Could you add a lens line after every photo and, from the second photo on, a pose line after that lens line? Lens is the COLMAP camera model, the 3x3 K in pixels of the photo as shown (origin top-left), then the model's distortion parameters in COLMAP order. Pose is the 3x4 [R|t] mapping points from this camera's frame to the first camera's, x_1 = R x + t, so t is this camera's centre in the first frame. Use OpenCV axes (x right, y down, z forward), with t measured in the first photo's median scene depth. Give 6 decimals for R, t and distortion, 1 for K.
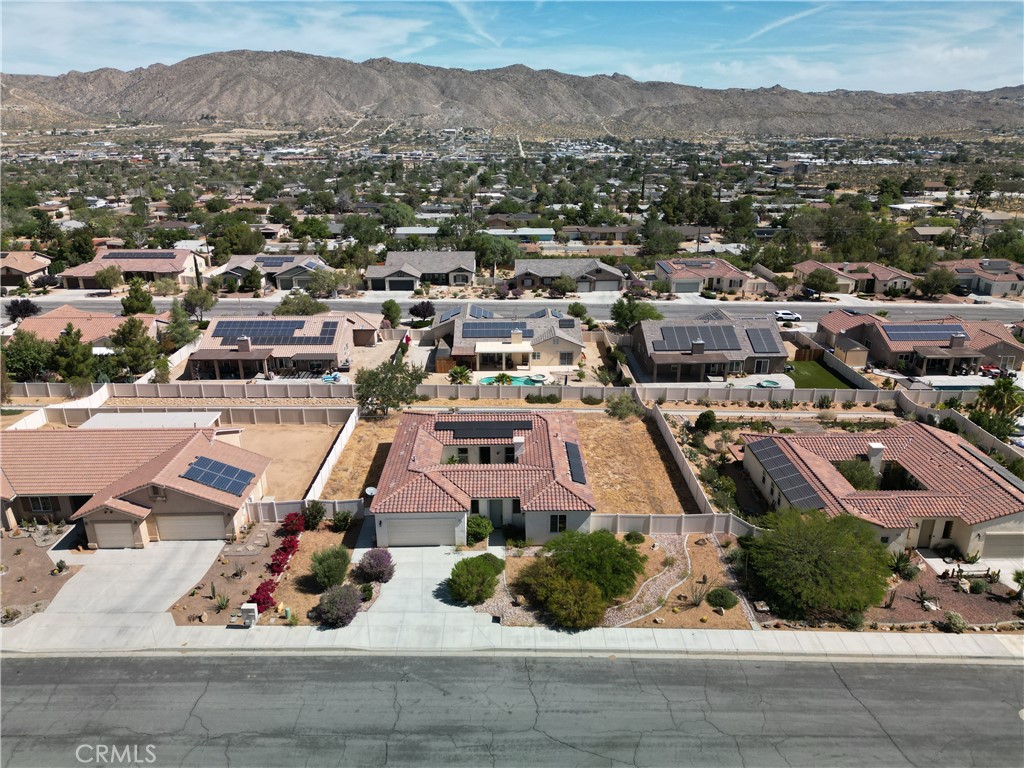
lens RADIAL K [[694.9, 0, 511.5], [0, 694.9, 455.2], [0, 0, 1]] dist [0.077073, -0.046585]
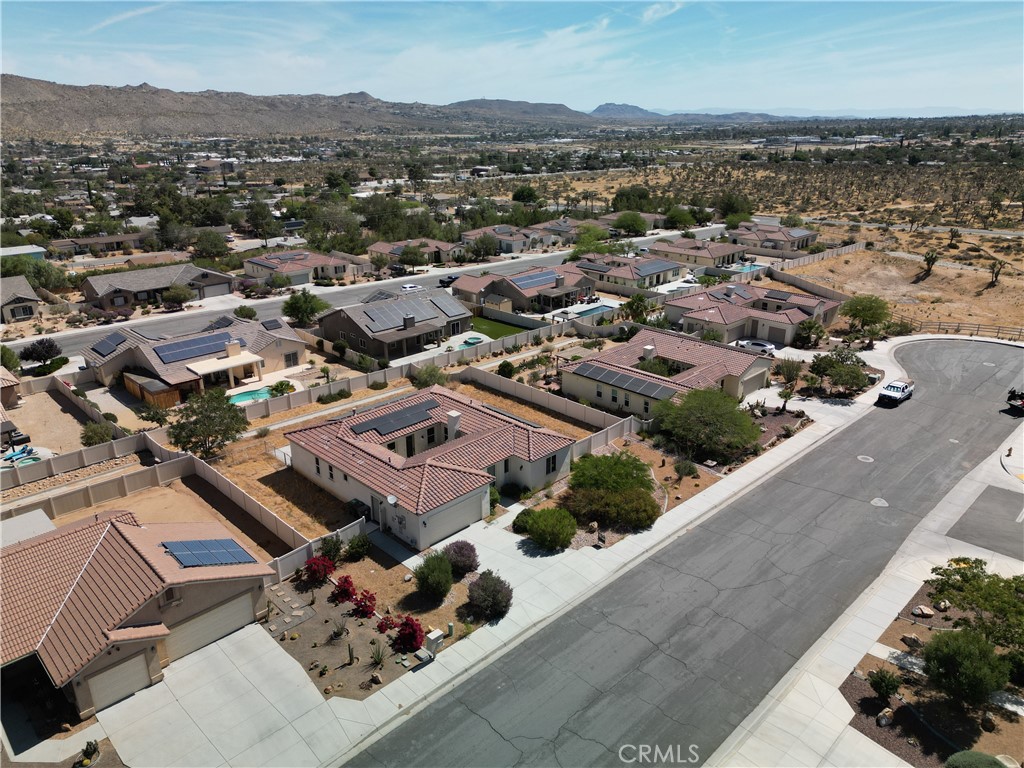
lens RADIAL K [[694.9, 0, 511.5], [0, 694.9, 455.2], [0, 0, 1]] dist [0.077073, -0.046585]
pose [[0.719298, -0.311416, 0.620992, -0.337595], [0.312063, 0.943476, 0.111671, -0.030006], [-0.620667, 0.113464, 0.775821, 0.093706]]
